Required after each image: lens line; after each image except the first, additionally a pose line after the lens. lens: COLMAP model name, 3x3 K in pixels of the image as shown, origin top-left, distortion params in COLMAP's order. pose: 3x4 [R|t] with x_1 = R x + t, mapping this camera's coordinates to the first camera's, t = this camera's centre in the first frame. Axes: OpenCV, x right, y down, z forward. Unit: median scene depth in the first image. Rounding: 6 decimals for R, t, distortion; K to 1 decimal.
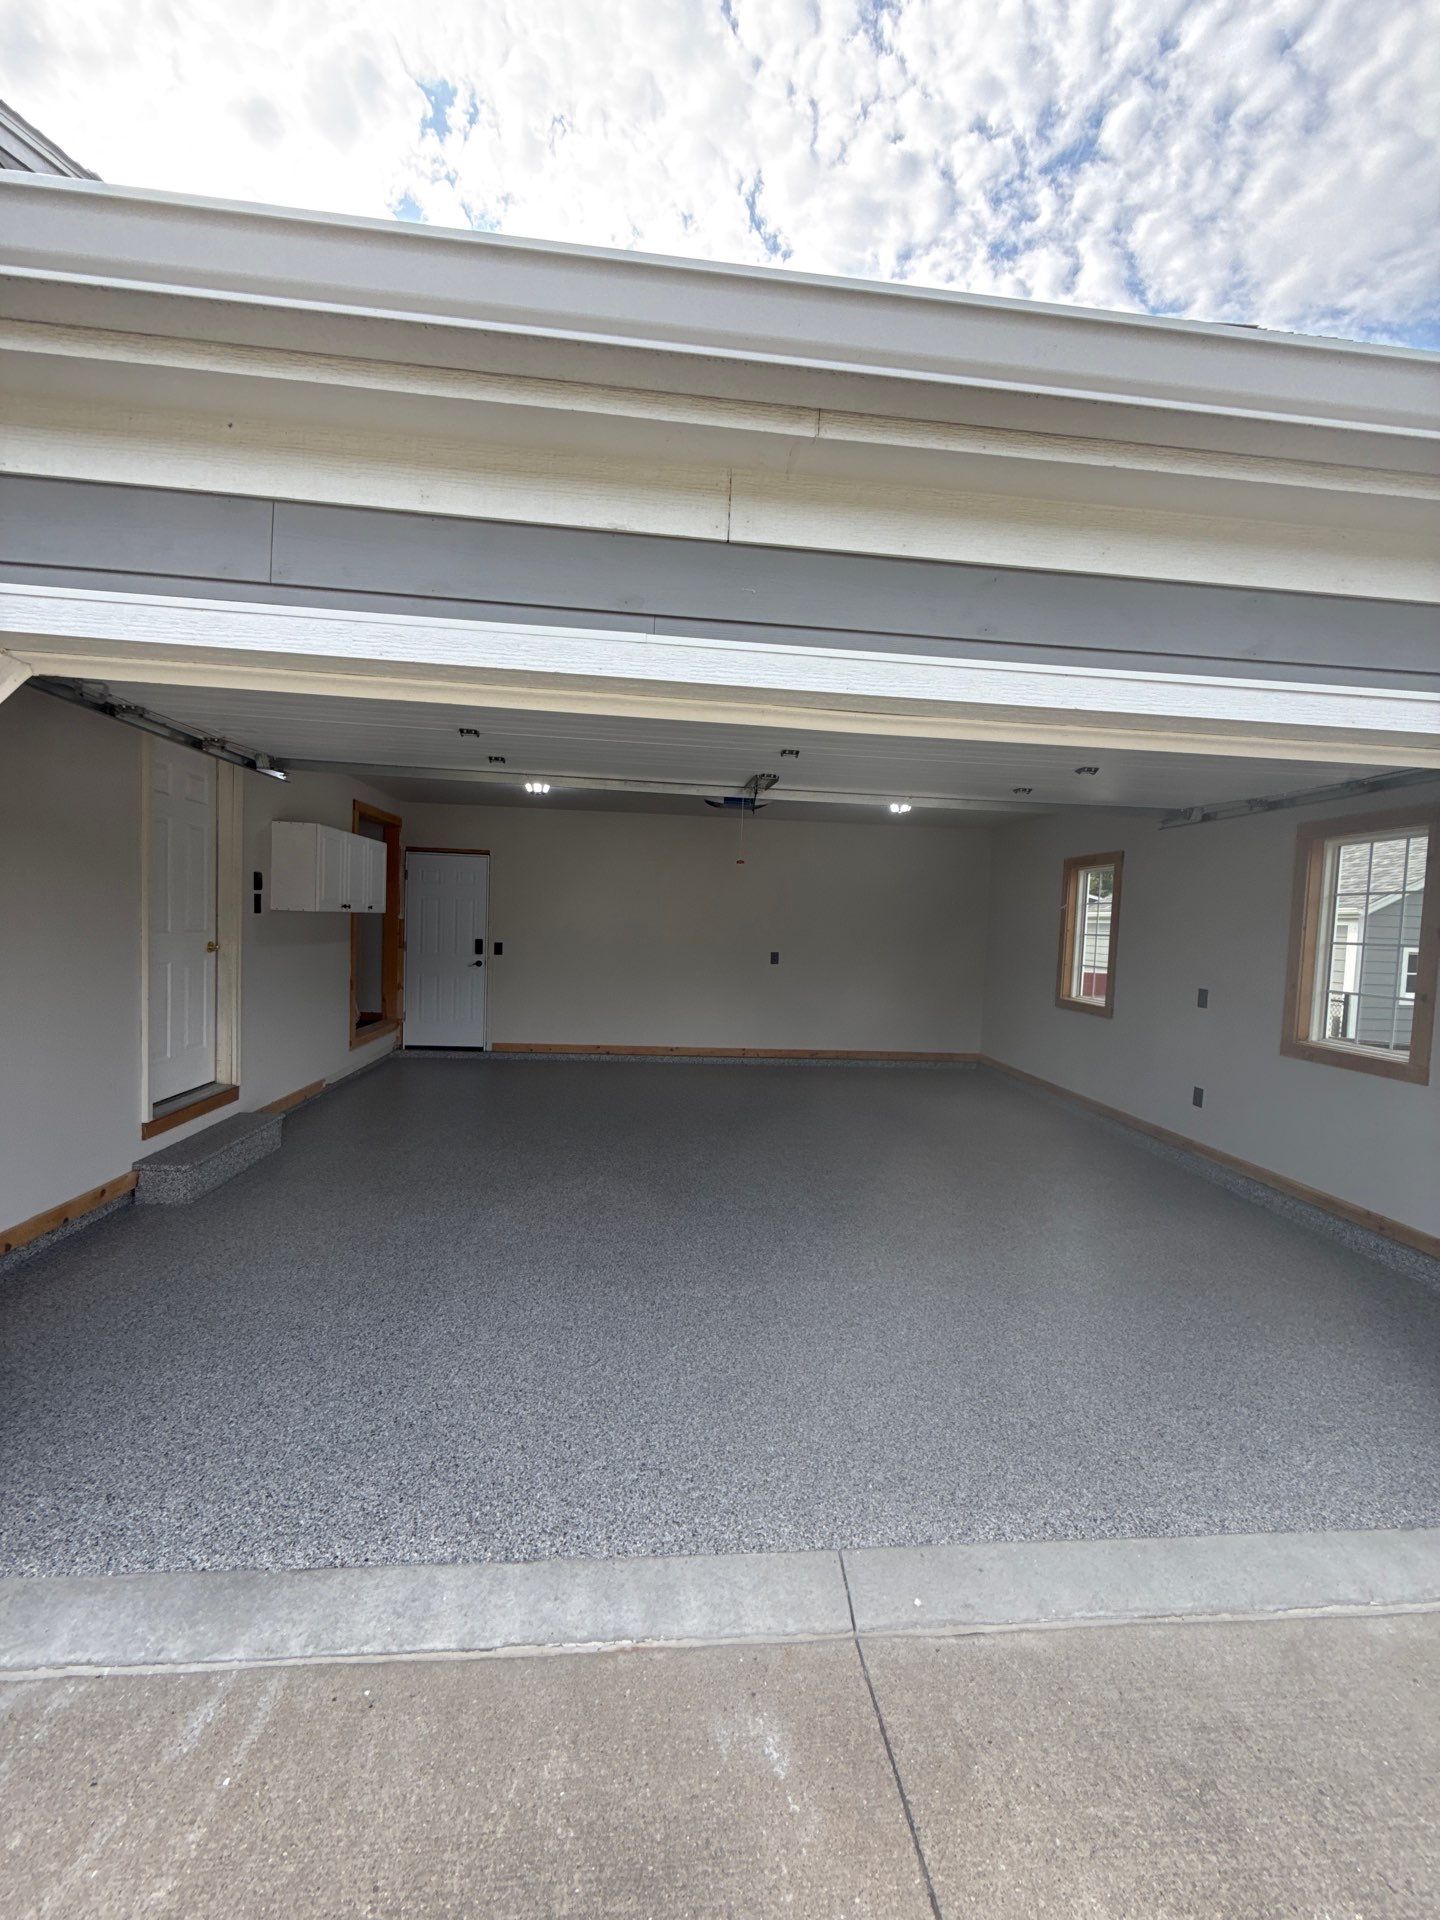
lens RADIAL K [[776.2, 0, 720.8], [0, 776.2, 964.9], [0, 0, 1]] dist [0.001256, 0.000009]
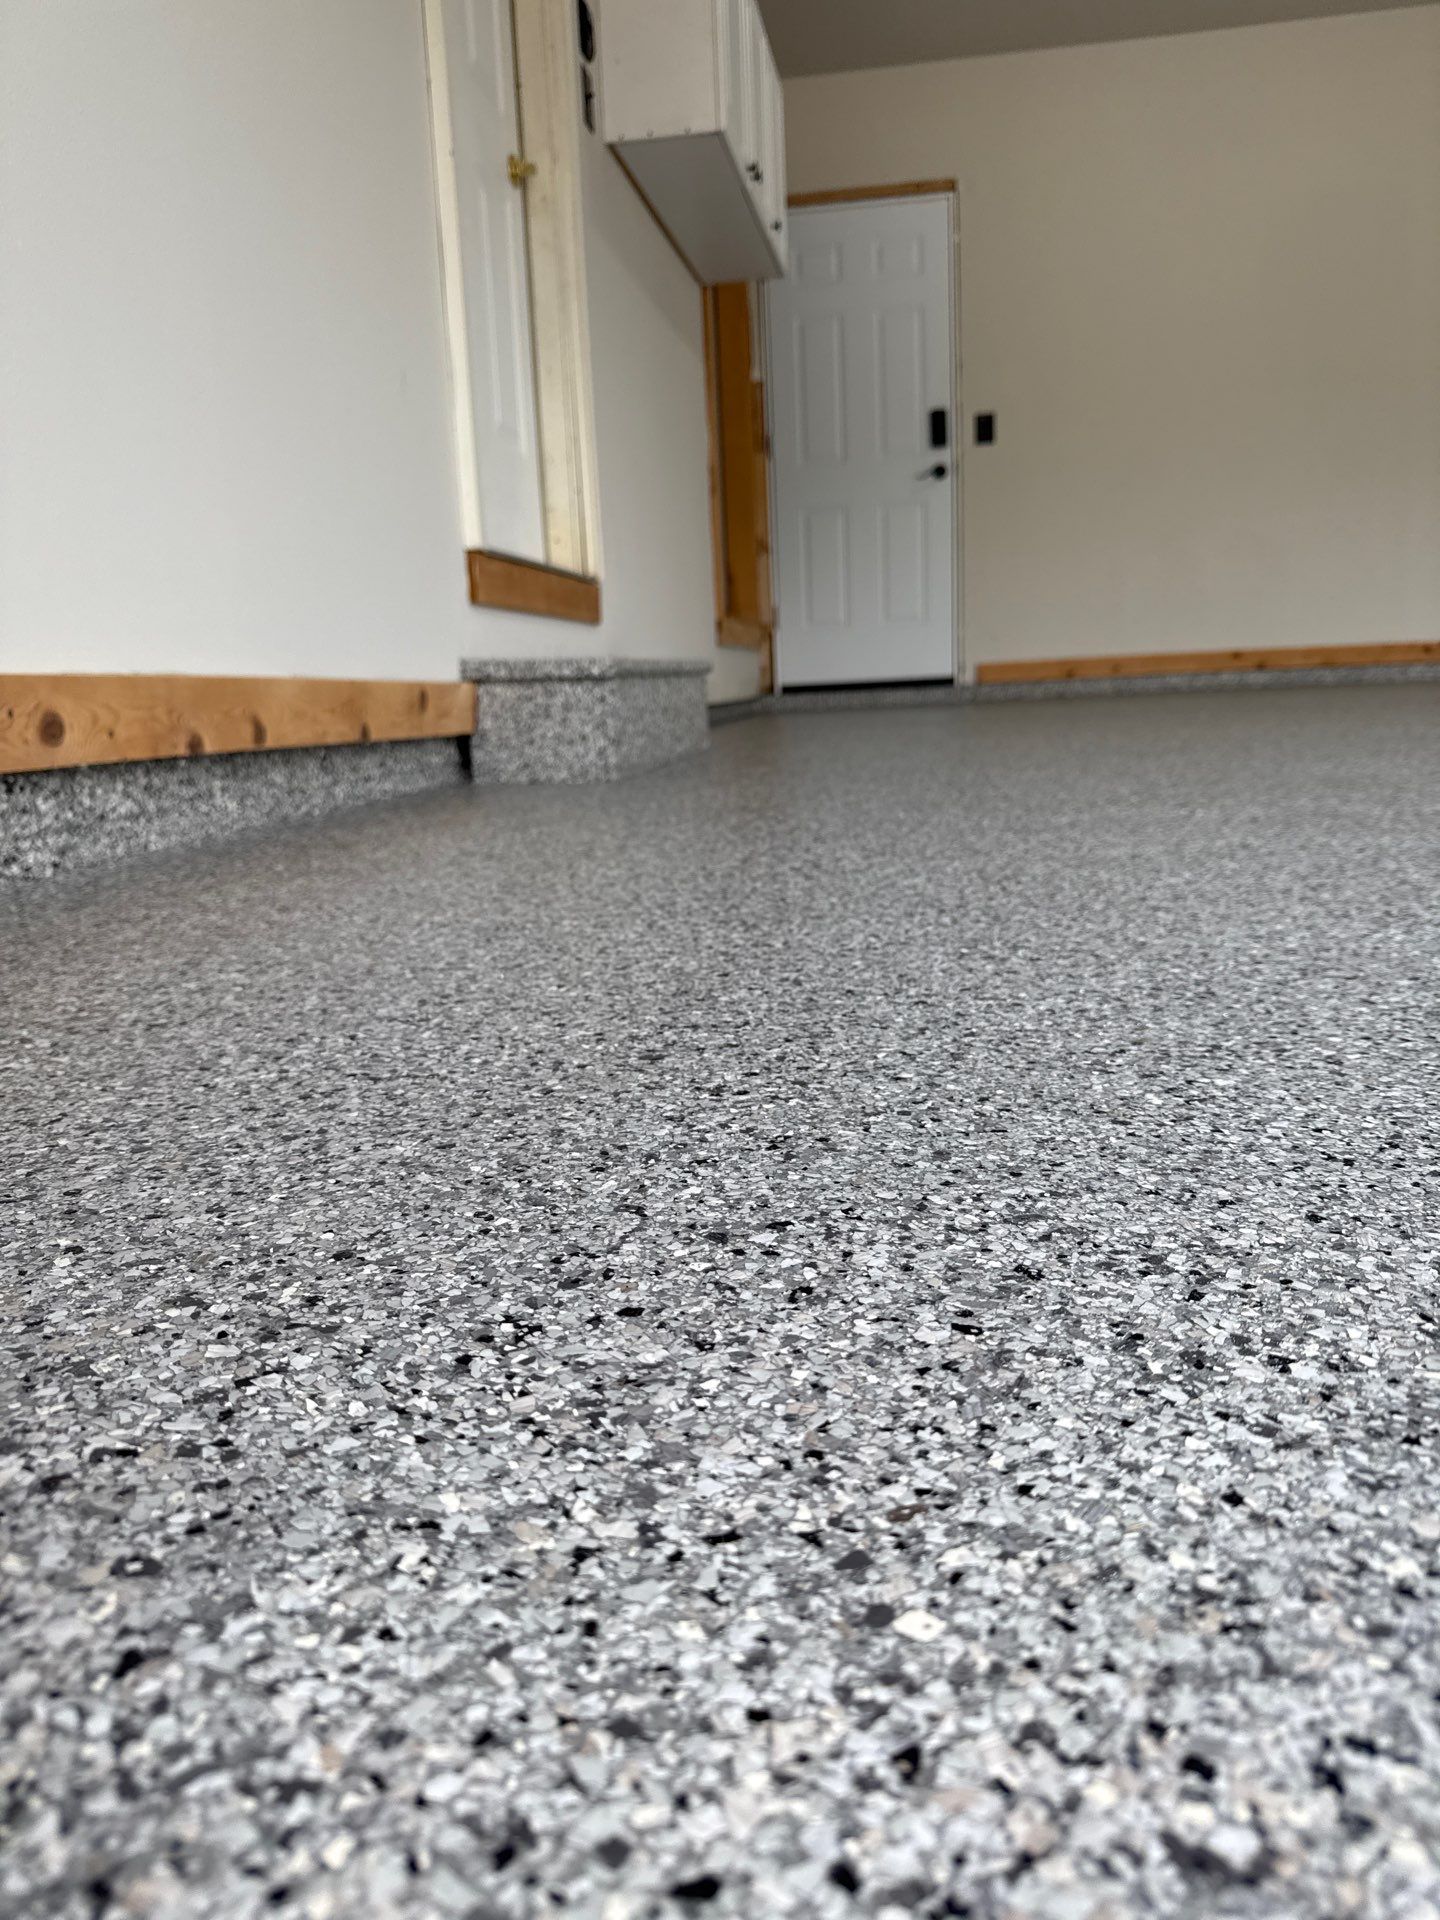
lens RADIAL K [[1411.4, 0, 723.7], [0, 1411.4, 995.5], [0, 0, 1]] dist [-0.000039, -0.031288]
pose [[0.965167, -0.025456, -0.260392, -0.432896], [0.068199, 0.985327, 0.156458, 0.279544], [0.252589, -0.168767, 0.952742, 0.361585]]
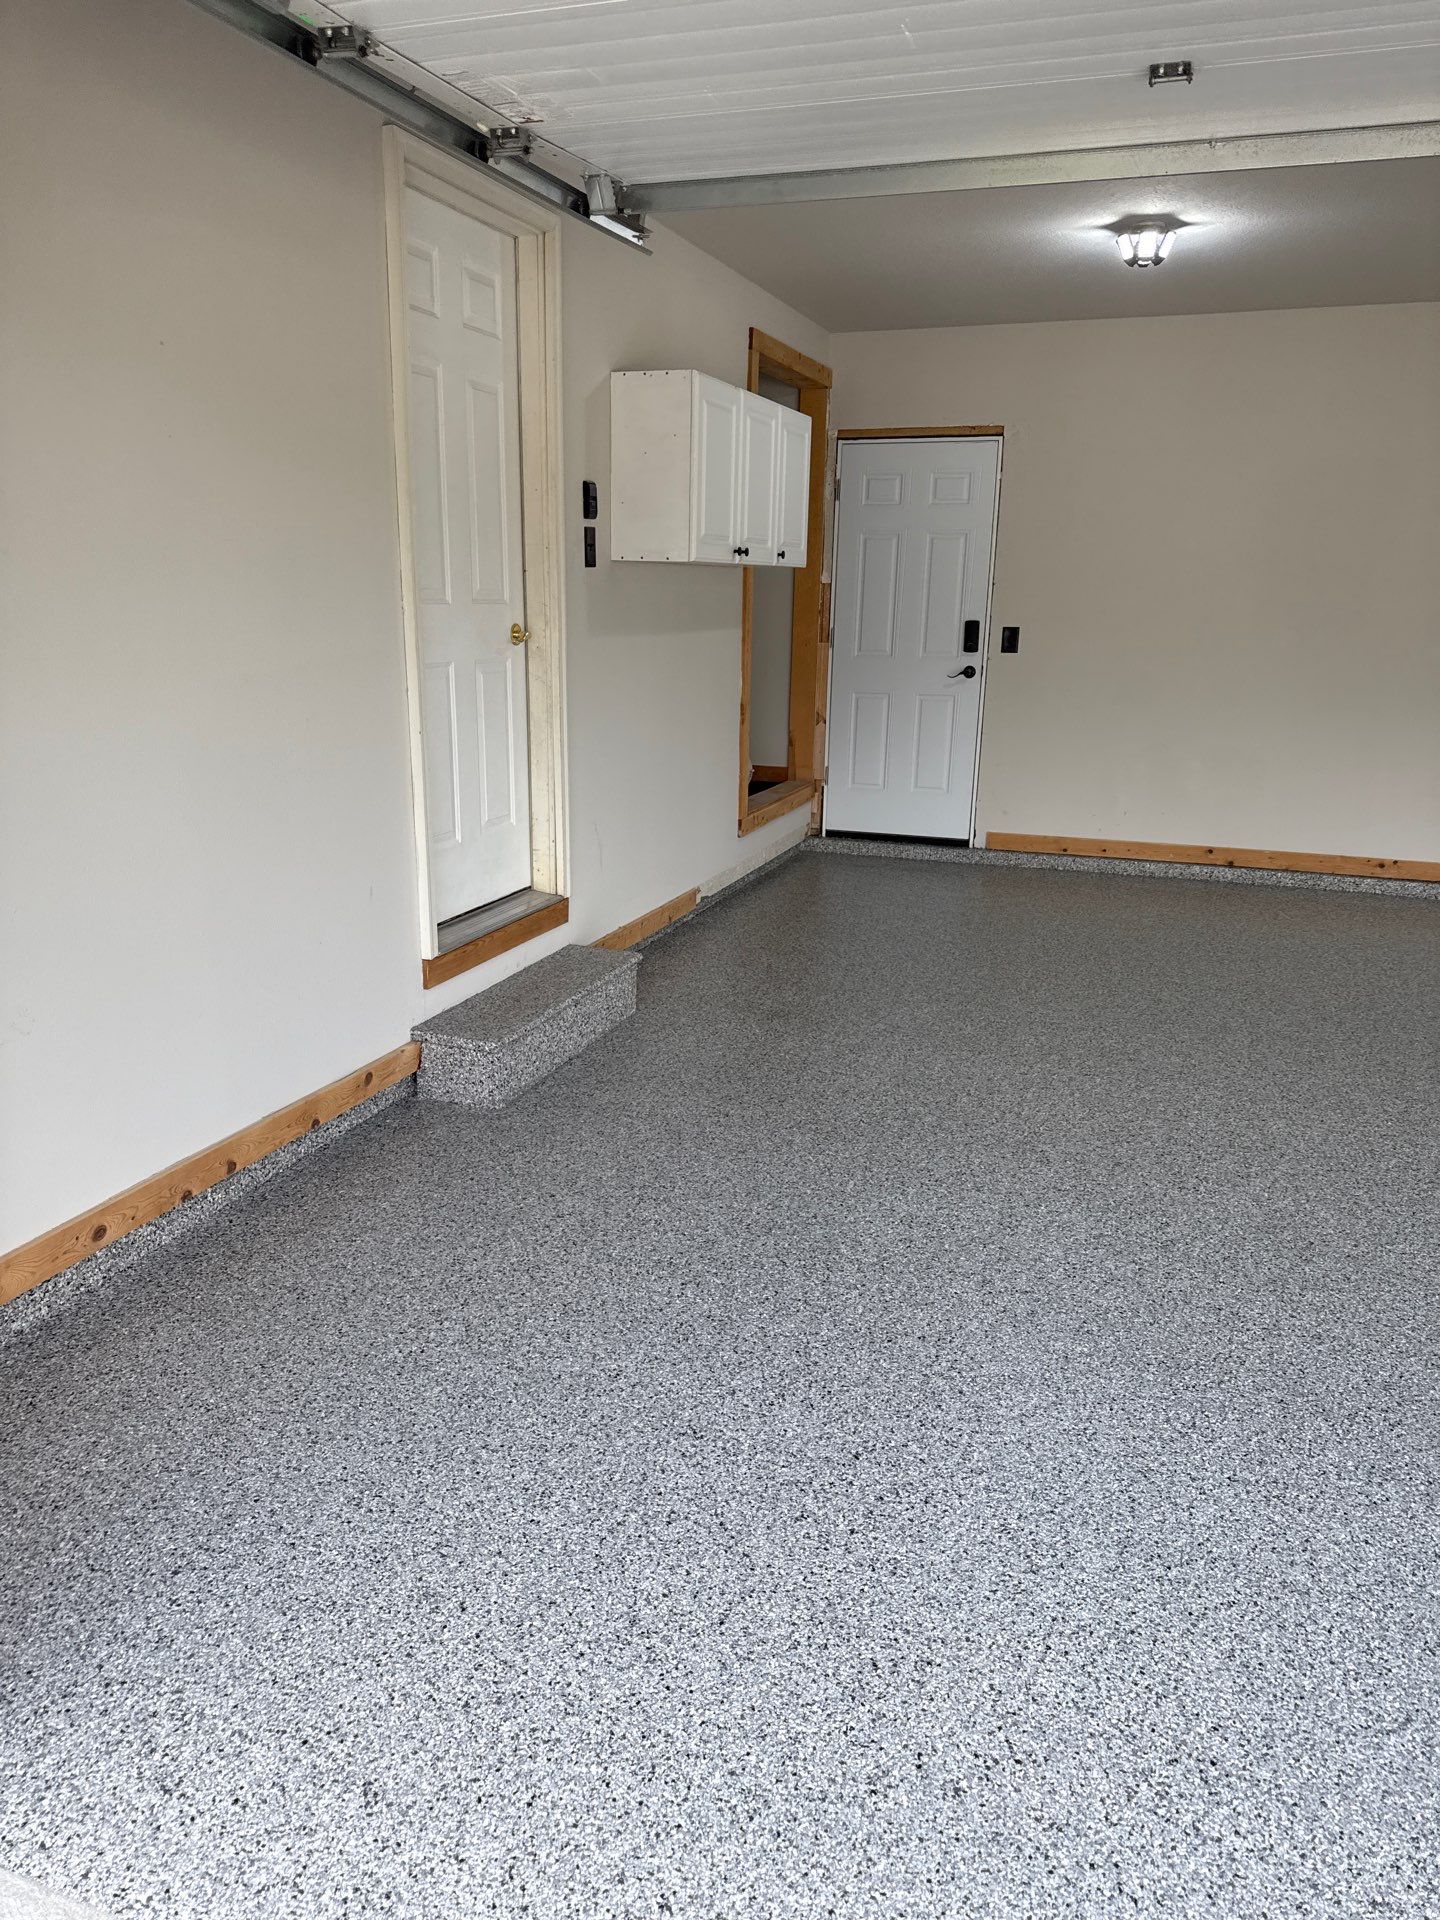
lens RADIAL K [[1377.0, 0, 721.2], [0, 1377.0, 975.2], [0, 0, 1]] dist [0.138670, -0.176097]
pose [[0.905793, 0.091598, -0.413701, -0.126642], [-0.003799, 0.978071, 0.208237, 0.006411], [0.423703, -0.187048, 0.886278, 0.190090]]
